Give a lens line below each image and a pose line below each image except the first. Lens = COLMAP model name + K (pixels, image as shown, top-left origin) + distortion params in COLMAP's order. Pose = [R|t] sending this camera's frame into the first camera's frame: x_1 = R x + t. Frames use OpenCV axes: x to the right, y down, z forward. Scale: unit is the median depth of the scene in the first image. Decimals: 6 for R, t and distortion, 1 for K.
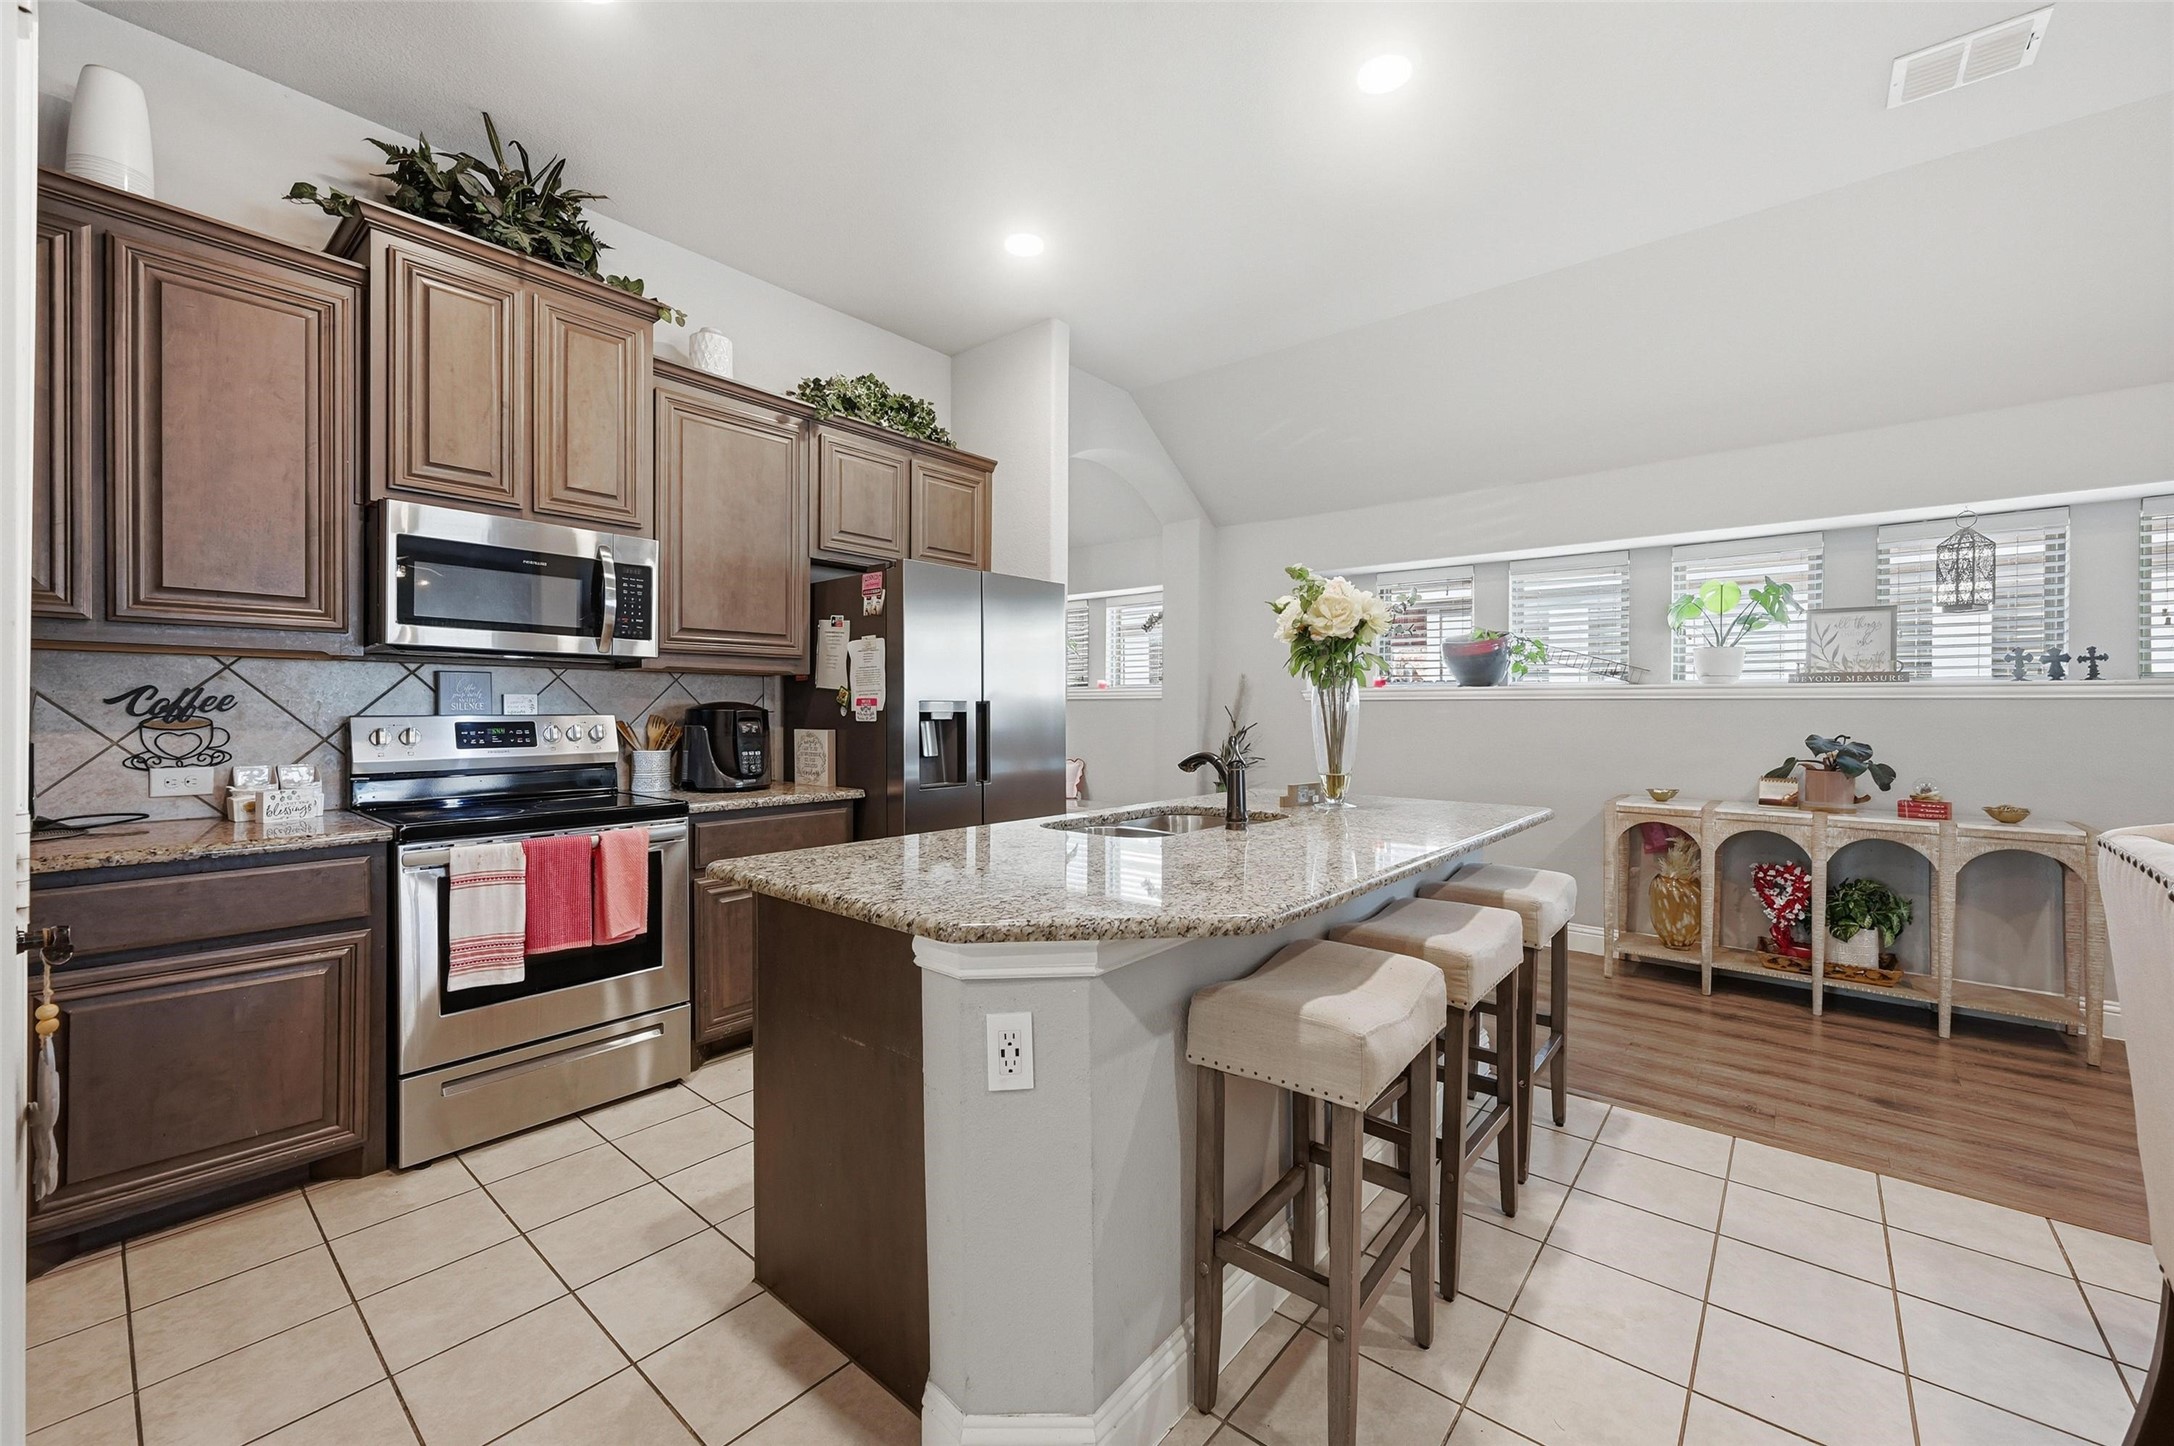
lens RADIAL K [[862.6, 0, 1081.6], [0, 862.6, 710.1], [0, 0, 1]] dist [-0.001280, 0.000306]
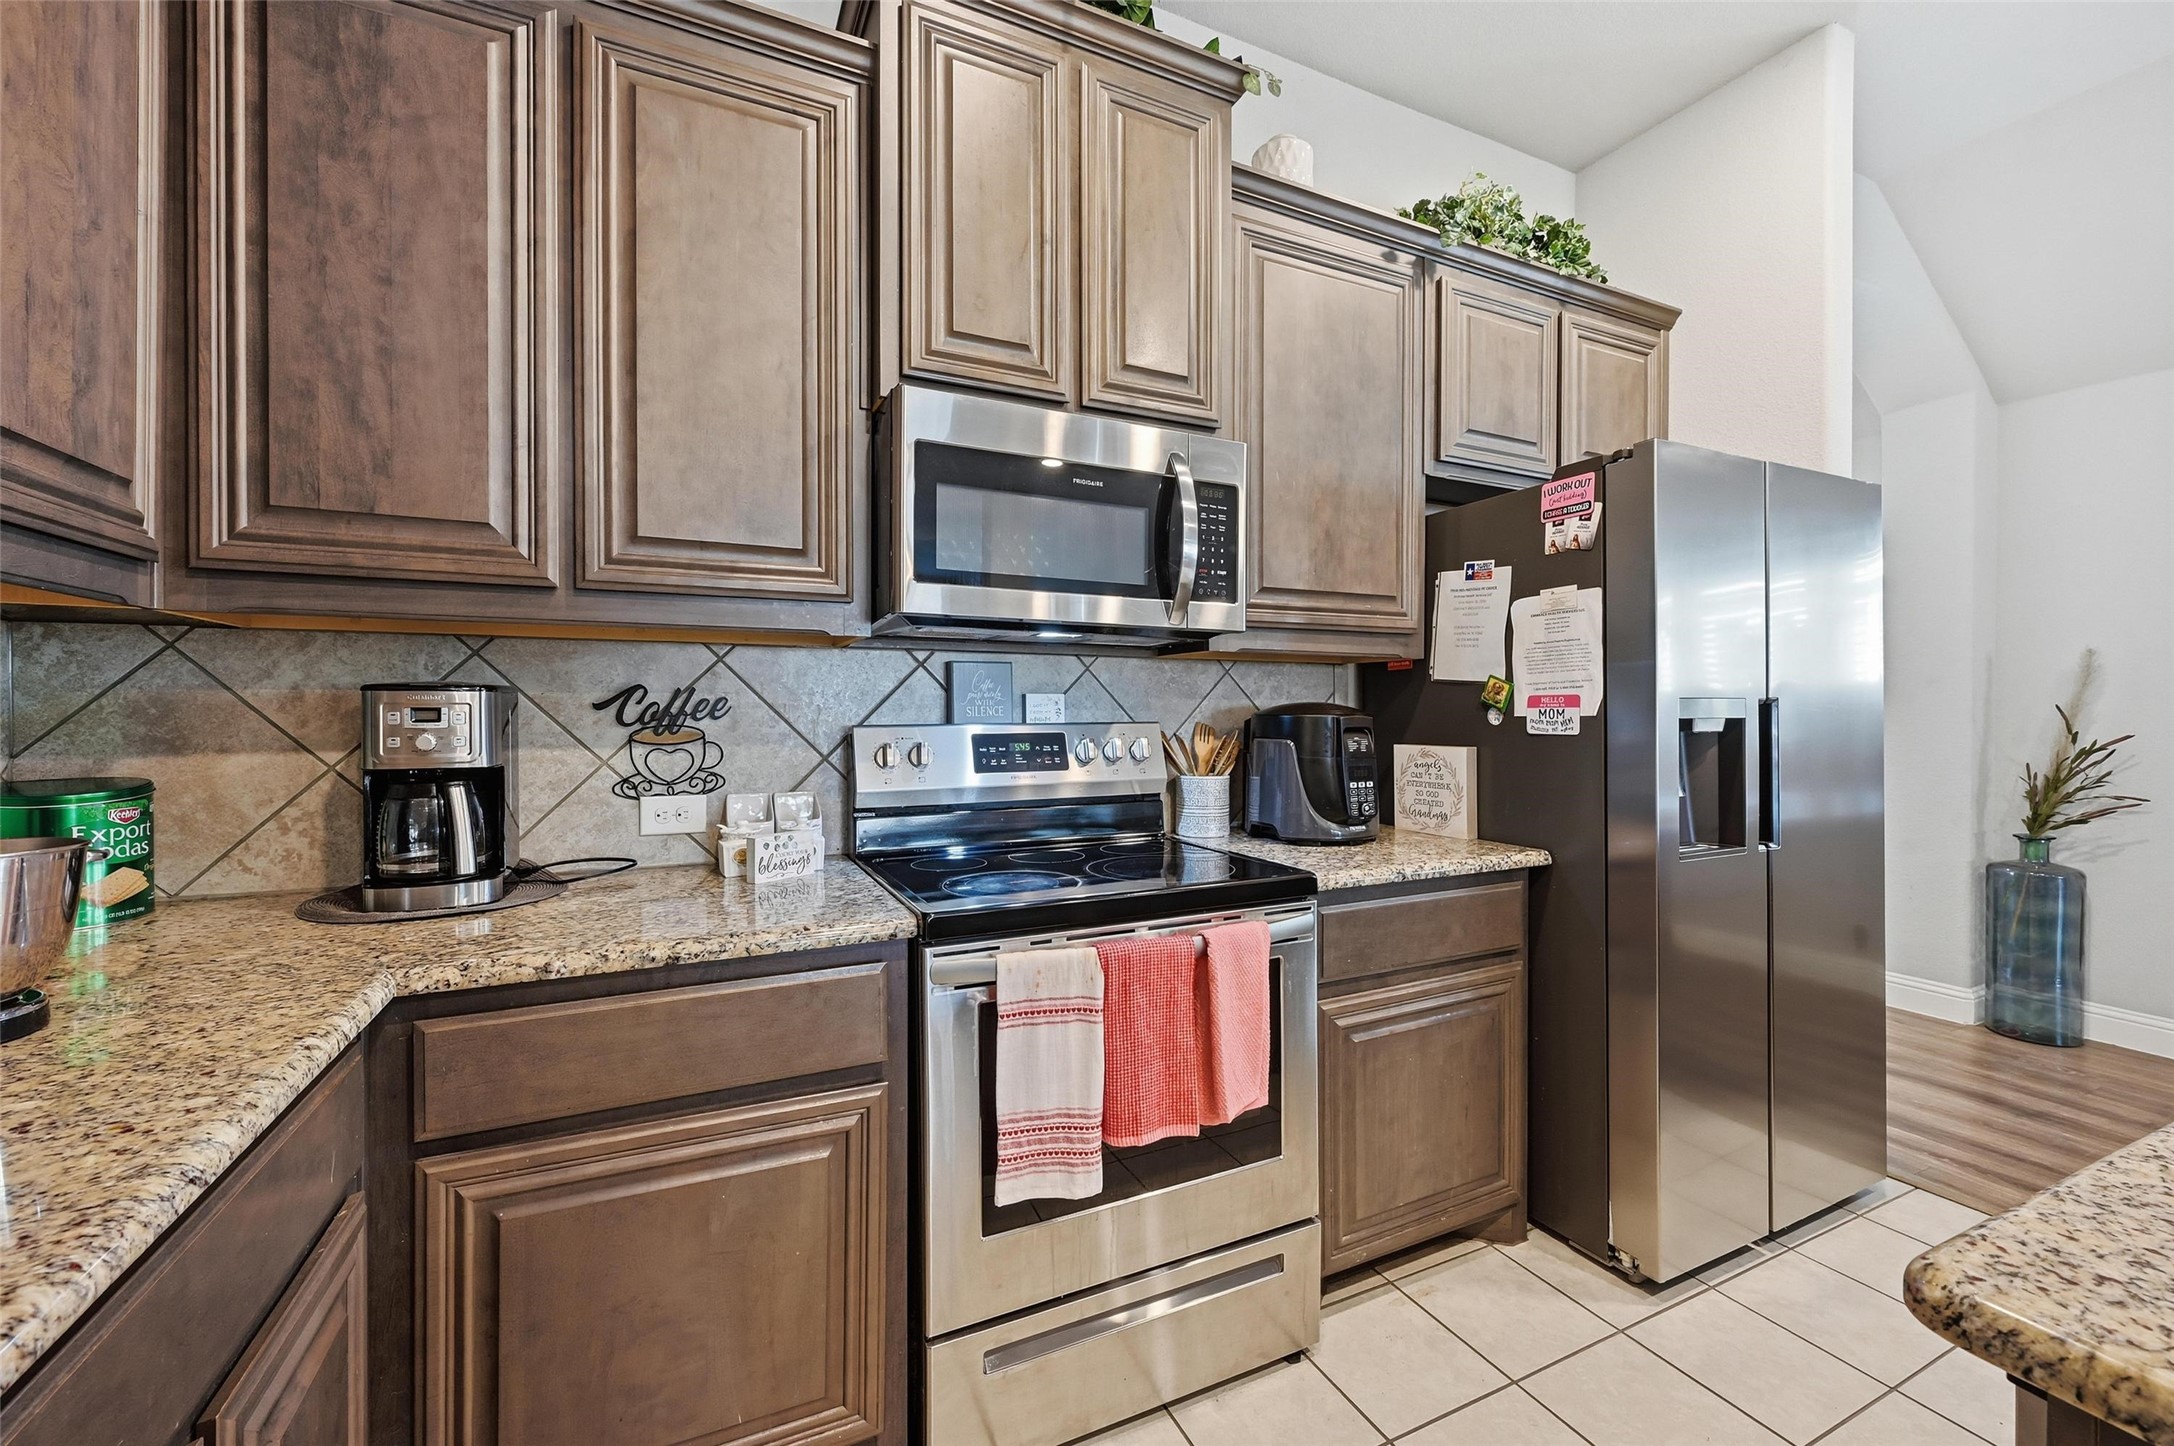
lens RADIAL K [[862.6, 0, 1081.6], [0, 862.6, 710.1], [0, 0, 1]] dist [-0.001280, 0.000306]
pose [[0.910476, -0.003755, -0.413545, -0.385519], [0.002643, 0.999991, -0.003260, -0.003090], [0.413553, 0.001876, 0.910478, 0.433527]]
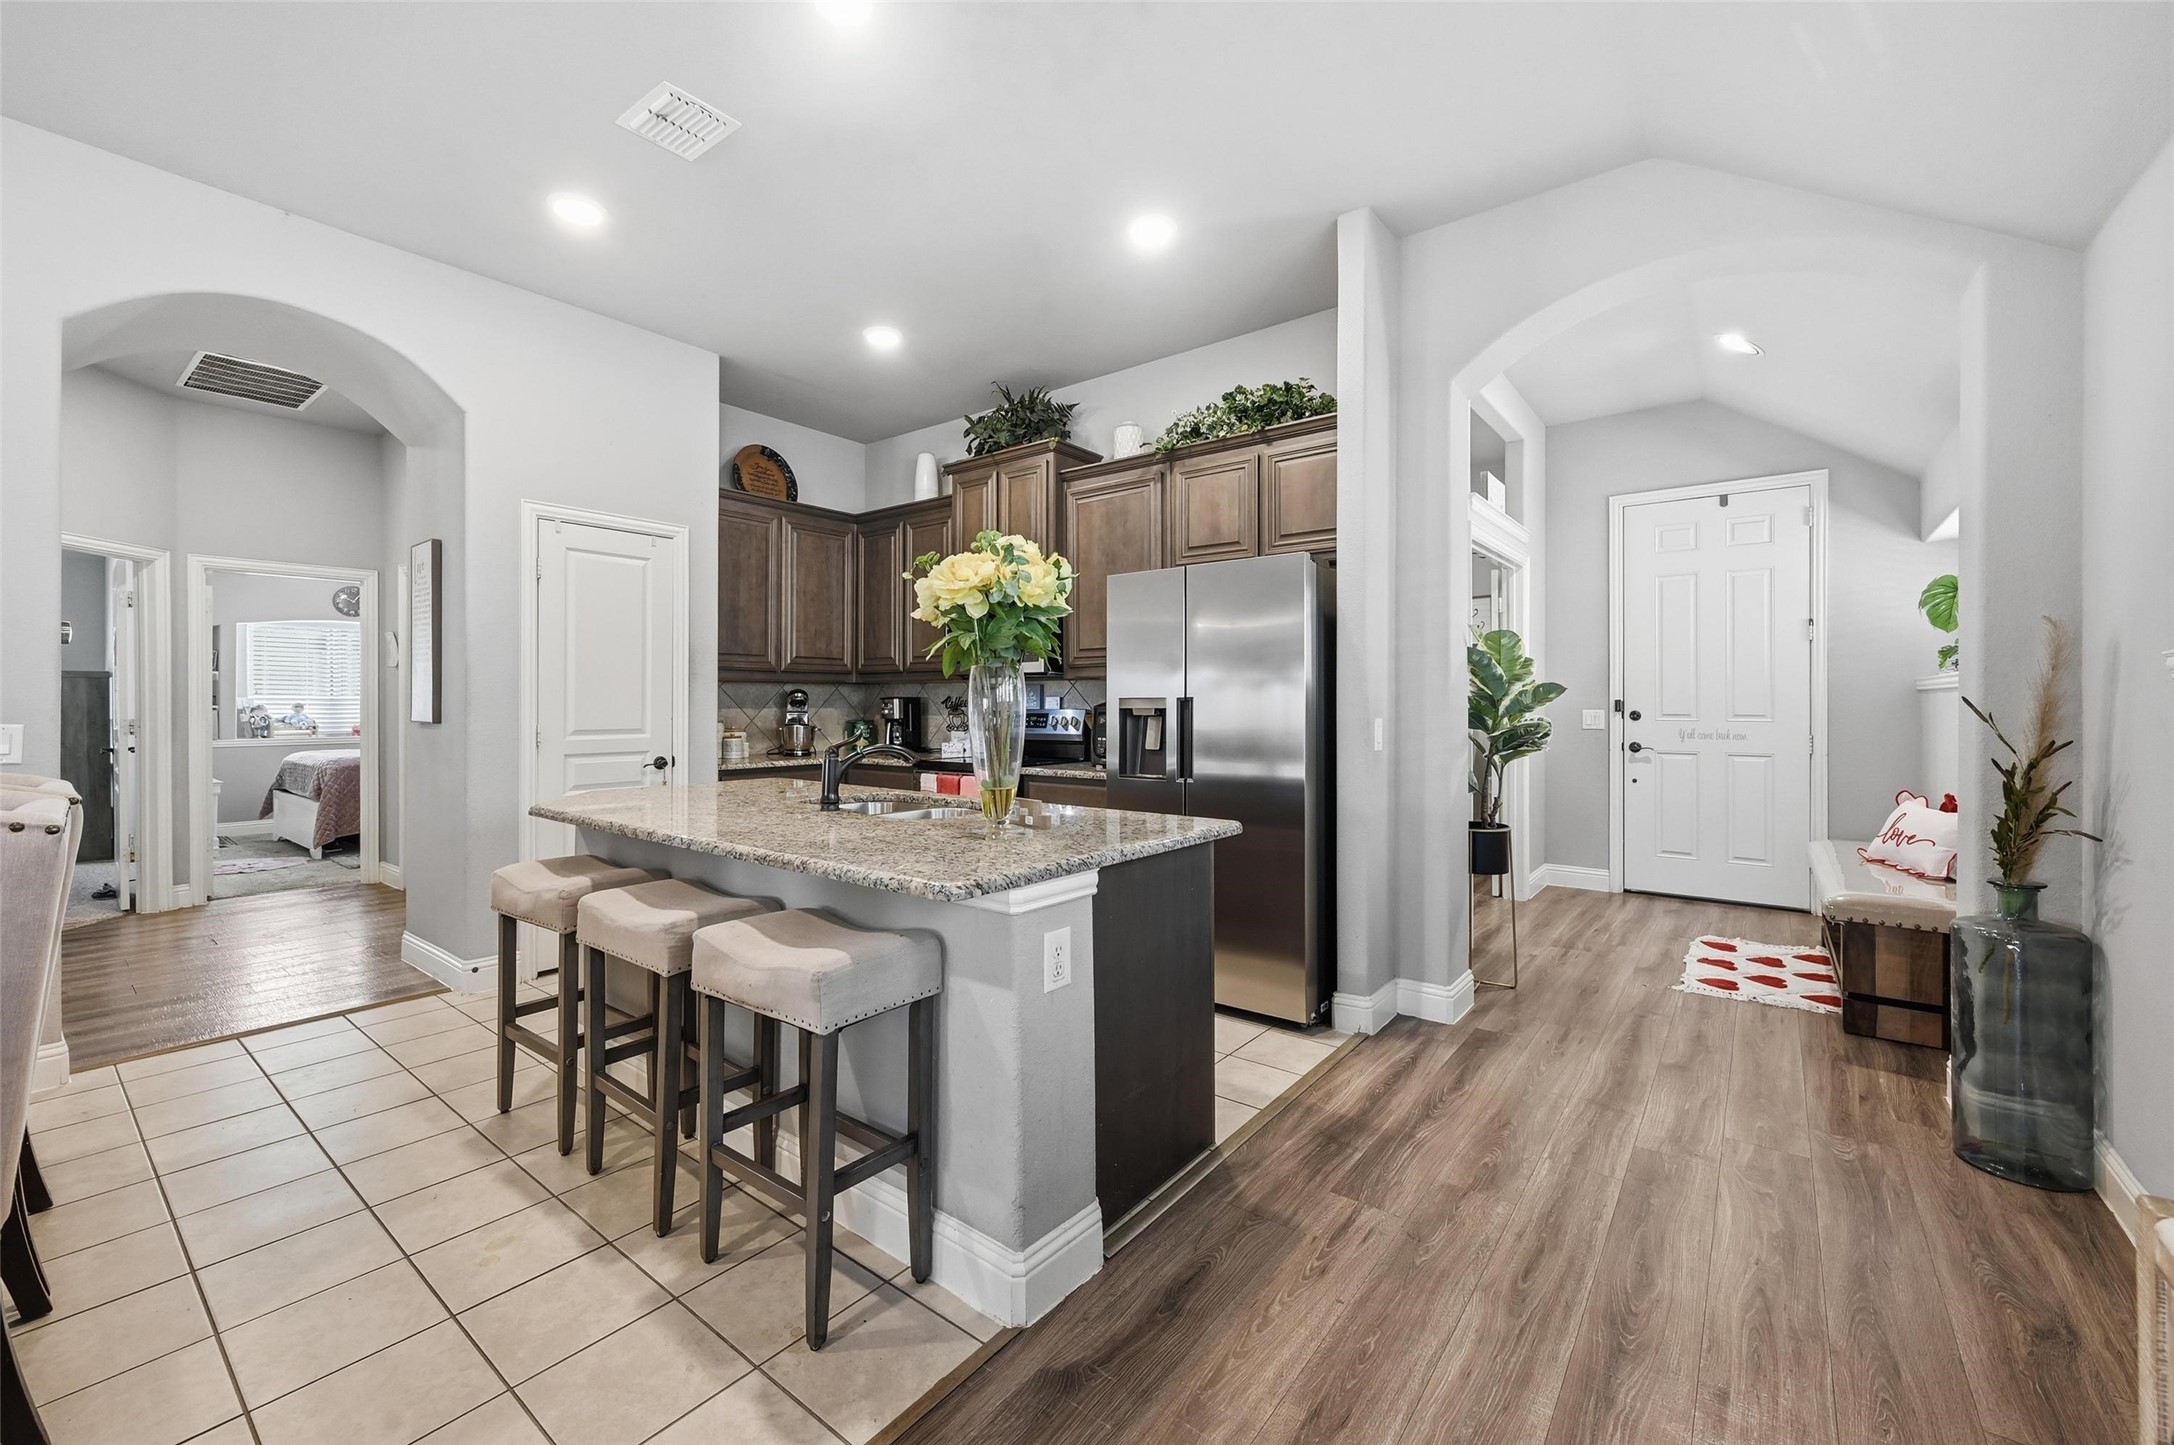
lens RADIAL K [[862.6, 0, 1081.6], [0, 862.6, 709.6], [0, 0, 1]] dist [-0.001280, 0.000306]
pose [[0.036245, 0.001407, -0.999342, 1.172793], [-0.005692, 0.999983, 0.001202, 0.003593], [0.999327, 0.005644, 0.036252, 1.141812]]
